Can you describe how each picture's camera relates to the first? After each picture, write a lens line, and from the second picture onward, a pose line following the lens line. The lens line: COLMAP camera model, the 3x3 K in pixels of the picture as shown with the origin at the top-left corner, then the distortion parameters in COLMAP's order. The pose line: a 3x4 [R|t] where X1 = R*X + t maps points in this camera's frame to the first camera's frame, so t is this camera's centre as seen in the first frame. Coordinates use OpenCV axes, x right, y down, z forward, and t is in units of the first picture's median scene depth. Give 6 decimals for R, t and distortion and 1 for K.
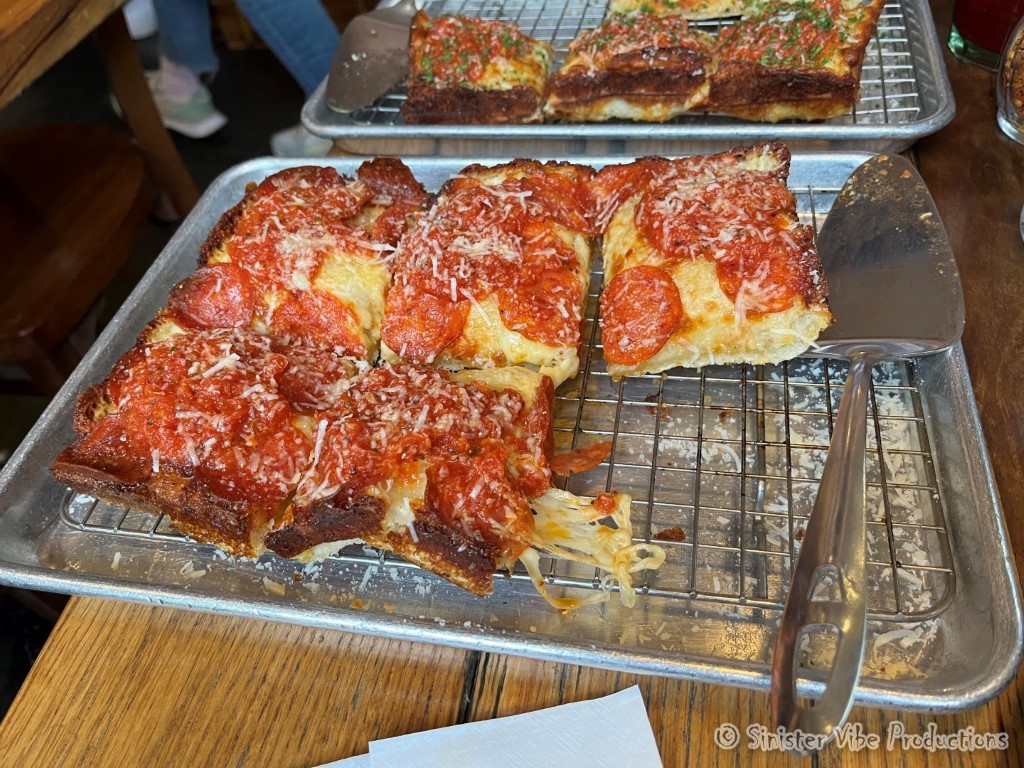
lens RADIAL K [[772.6, 0, 510.3], [0, 772.6, 385.6], [0, 0, 1]] dist [0.003848, -0.019639]
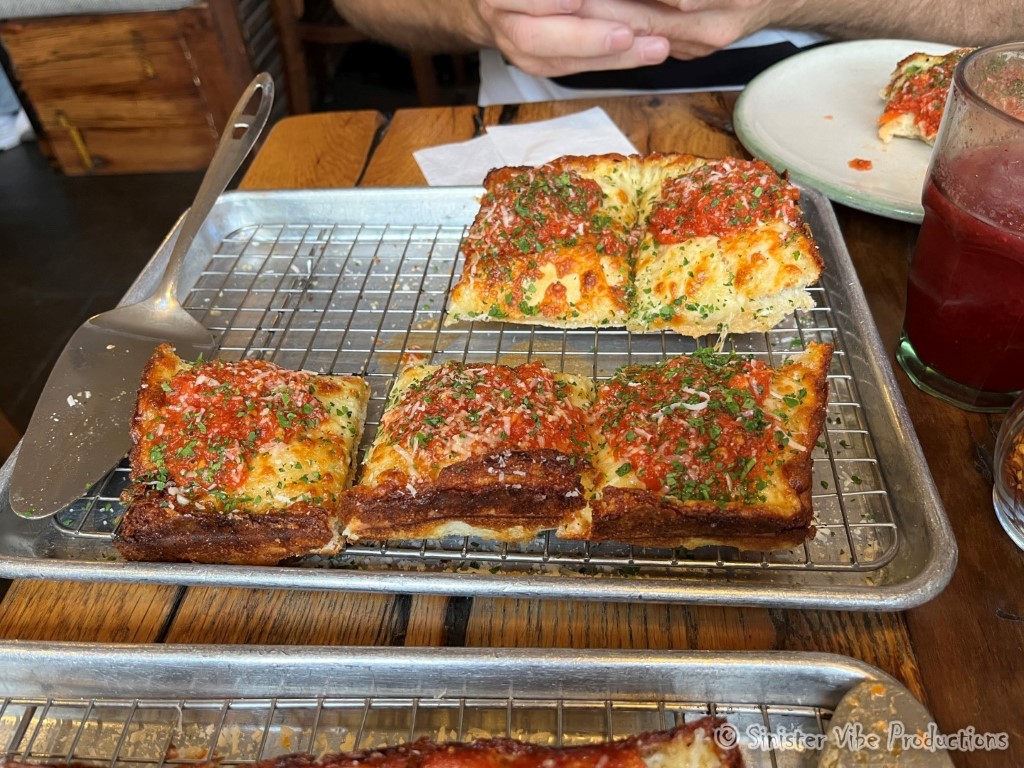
lens RADIAL K [[772.6, 0, 513.3], [0, 772.6, 383.2], [0, 0, 1]] dist [0.003848, -0.019639]
pose [[0.988372, -0.051462, 0.143083, 0.099516], [0.065967, 0.992943, -0.098551, -0.415531], [-0.137002, 0.106844, 0.984792, 0.338333]]
